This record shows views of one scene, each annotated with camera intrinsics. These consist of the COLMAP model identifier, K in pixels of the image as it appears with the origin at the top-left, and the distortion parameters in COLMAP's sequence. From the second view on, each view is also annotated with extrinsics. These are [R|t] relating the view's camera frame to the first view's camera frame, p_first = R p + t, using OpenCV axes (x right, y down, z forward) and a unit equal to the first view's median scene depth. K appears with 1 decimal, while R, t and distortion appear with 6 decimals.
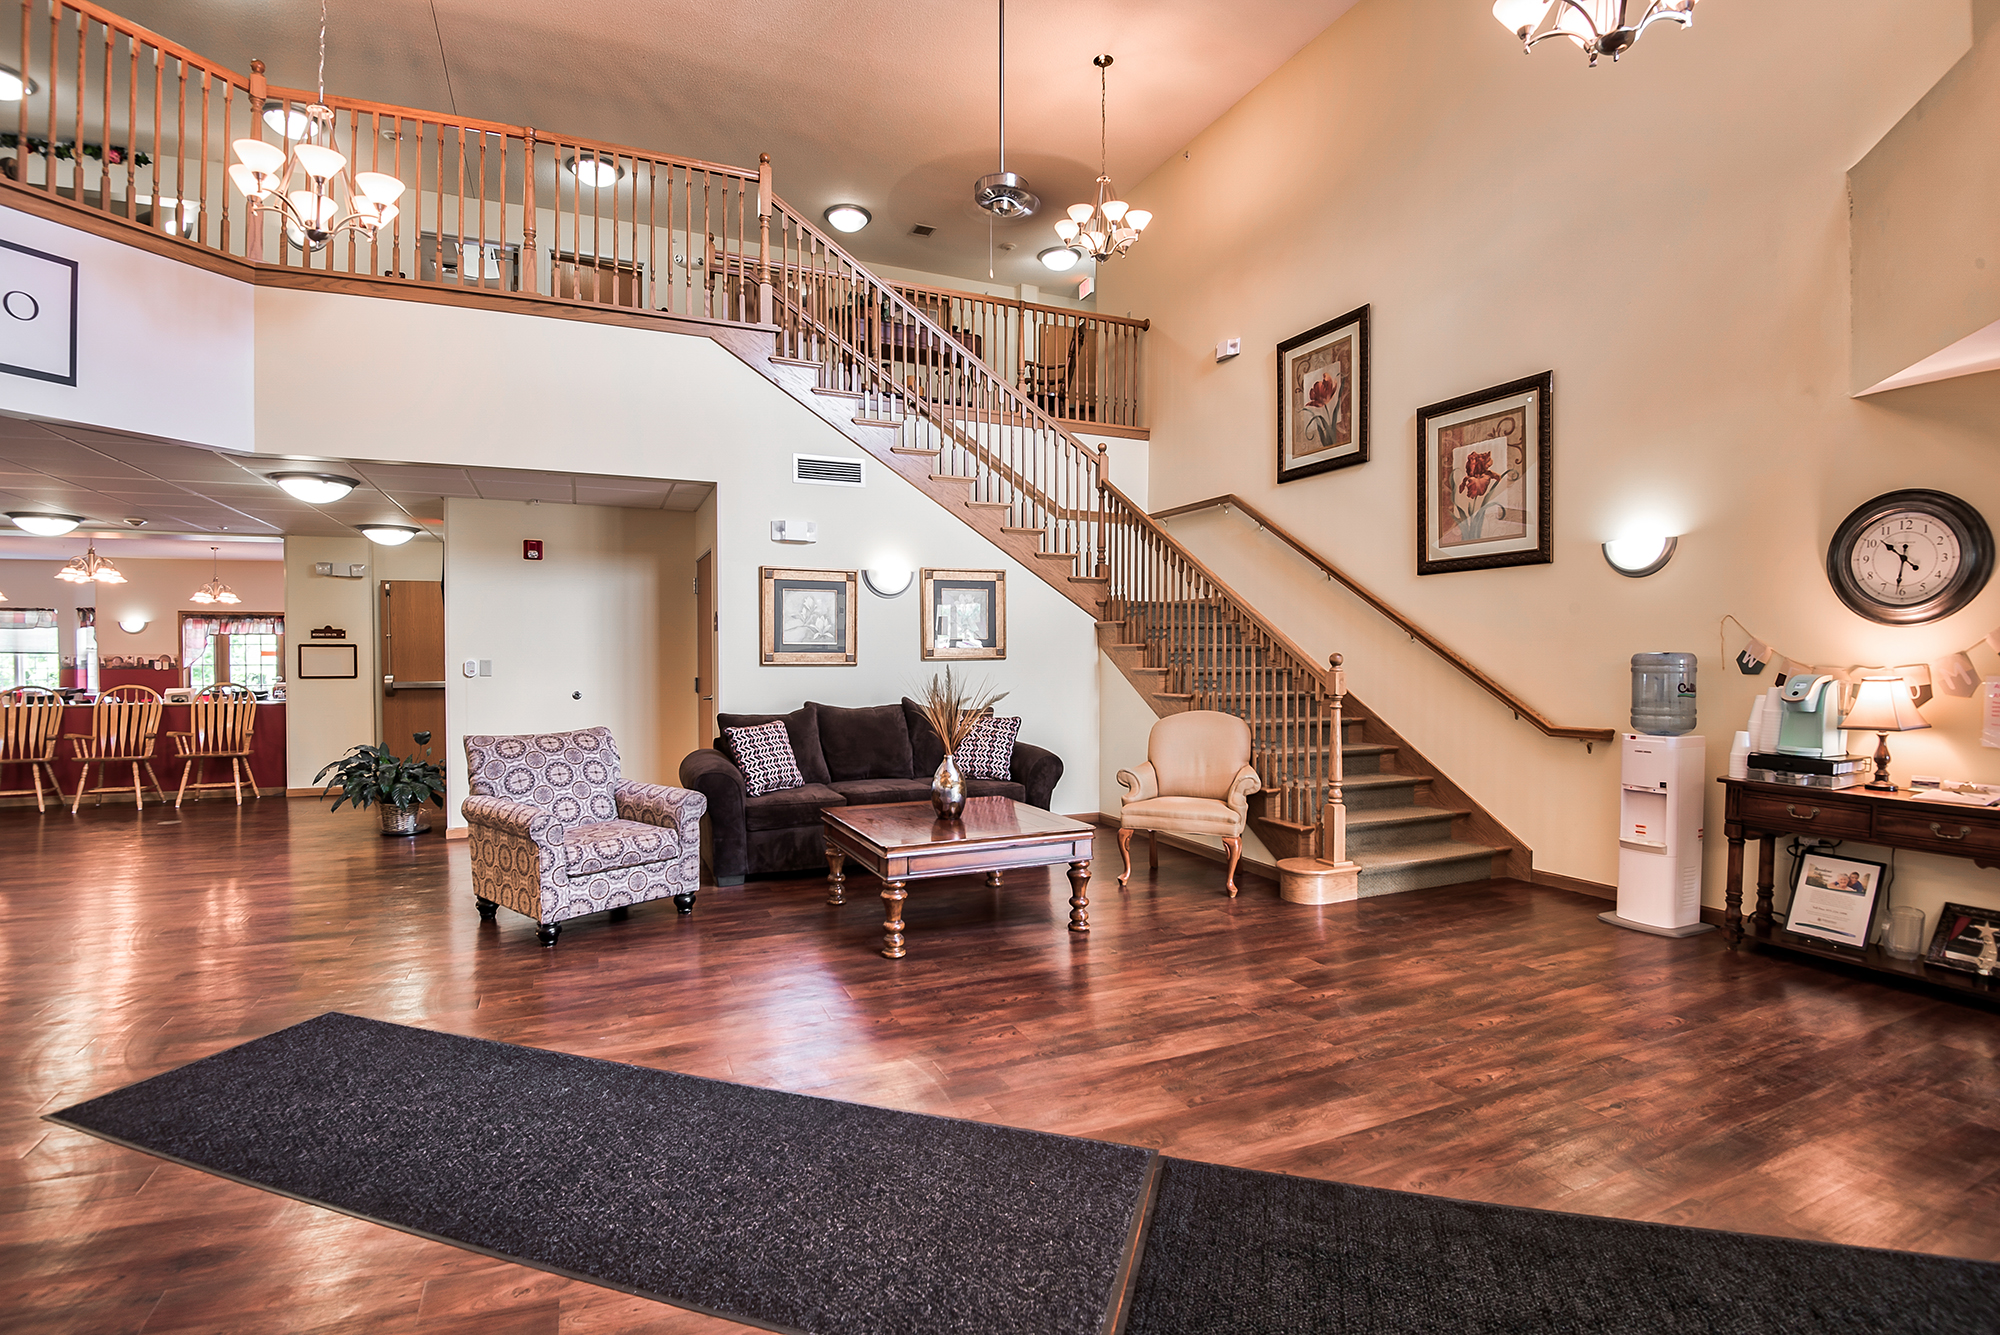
lens RADIAL K [[912.0, 0, 964.5], [0, 912.0, 669.8], [0, 0, 1]] dist [-0.000426, -0.000163]
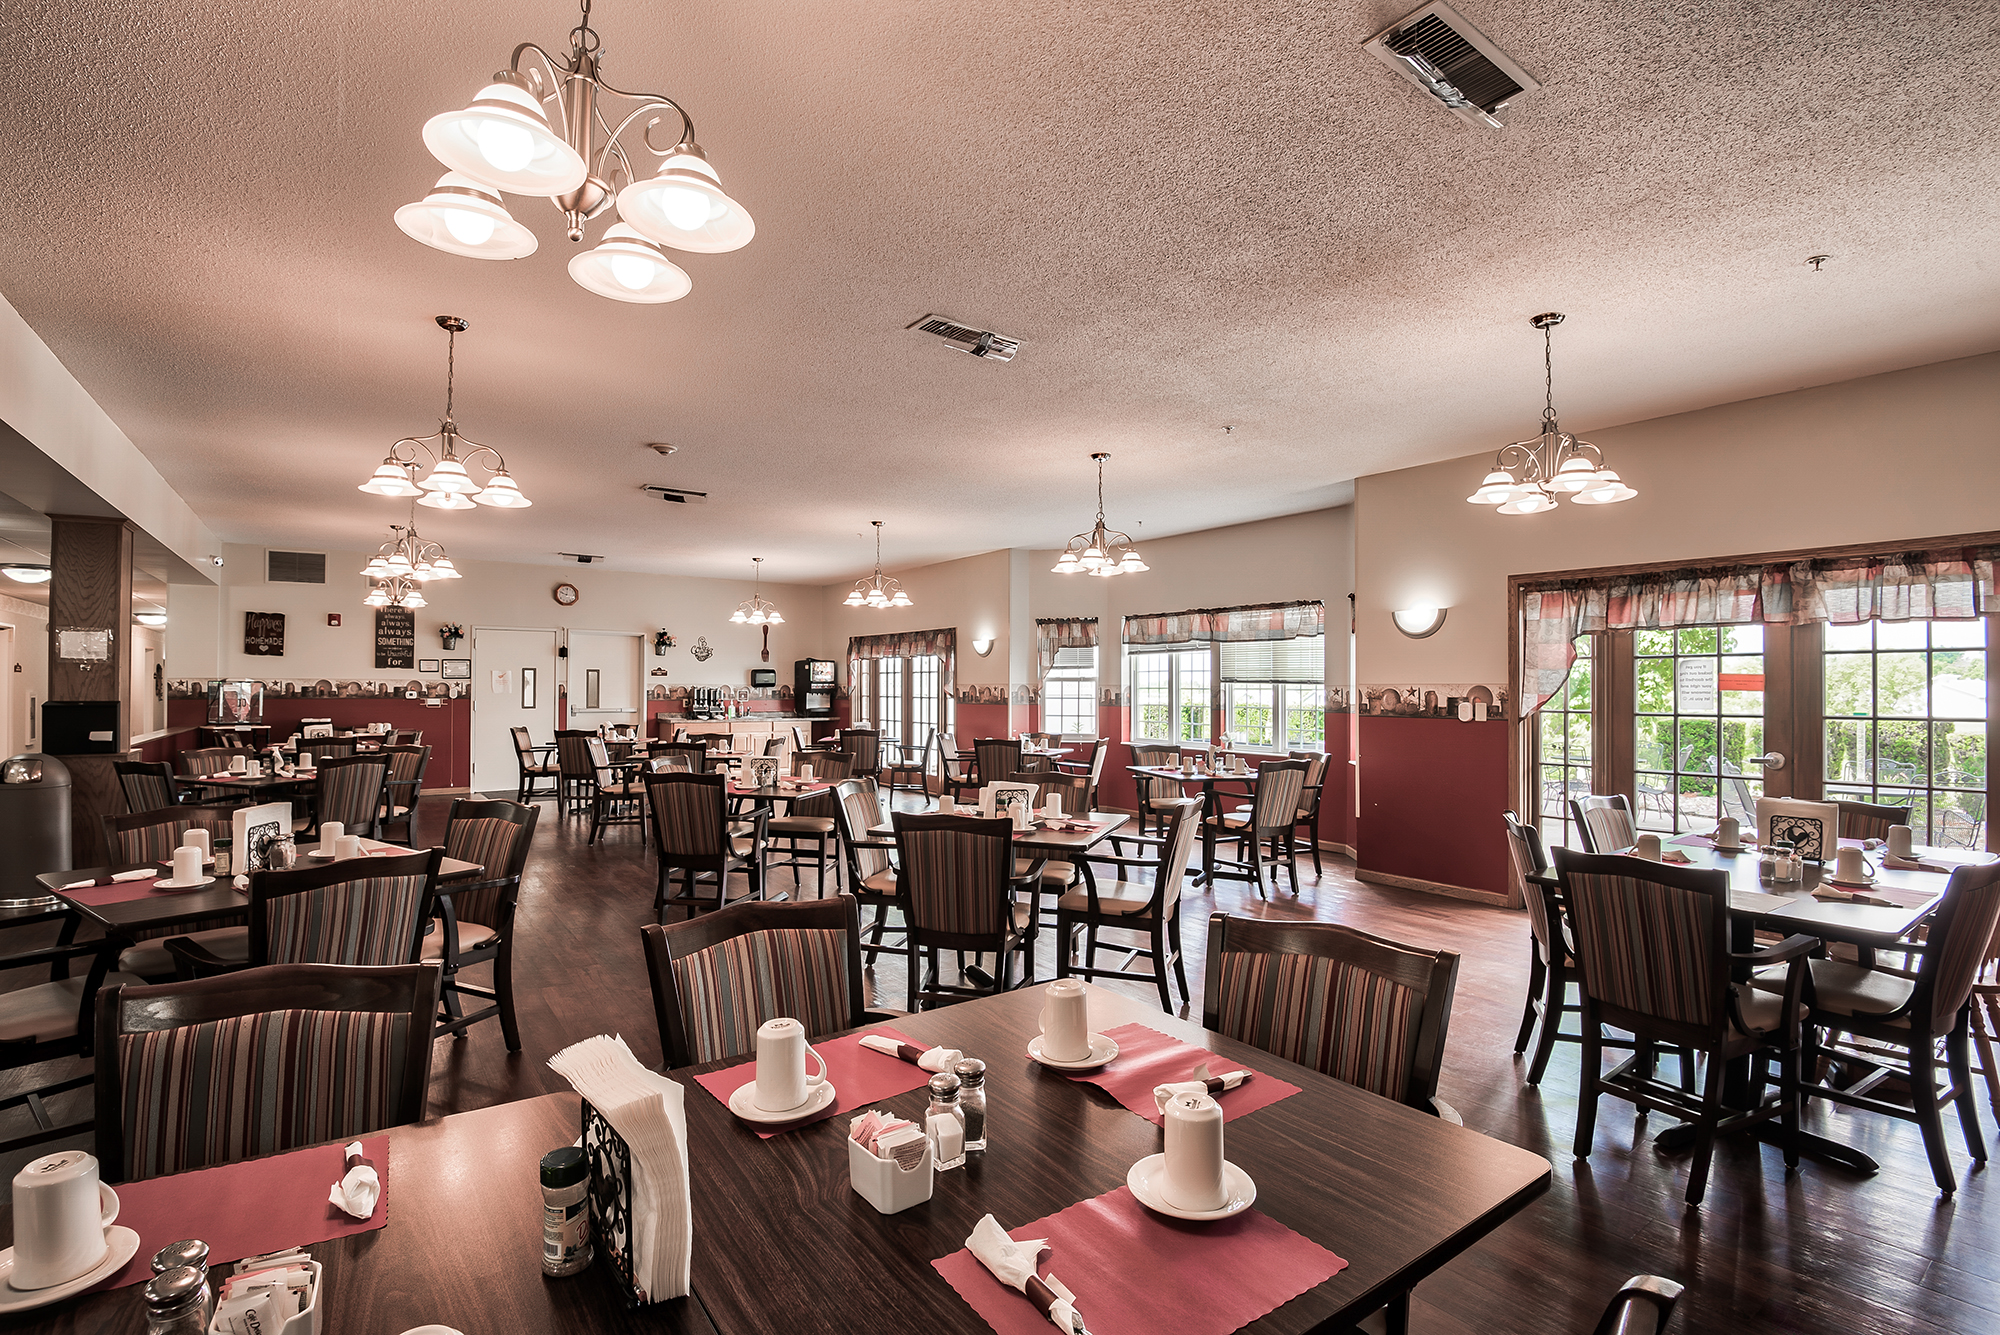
lens RADIAL K [[912.0, 0, 964.5], [0, 912.0, 669.8], [0, 0, 1]] dist [-0.000426, -0.000163]
pose [[0.209424, -0.020914, -0.977601, -0.516956], [-0.011656, 0.999647, -0.023883, -0.010560], [0.977755, 0.016397, 0.209107, 0.677590]]
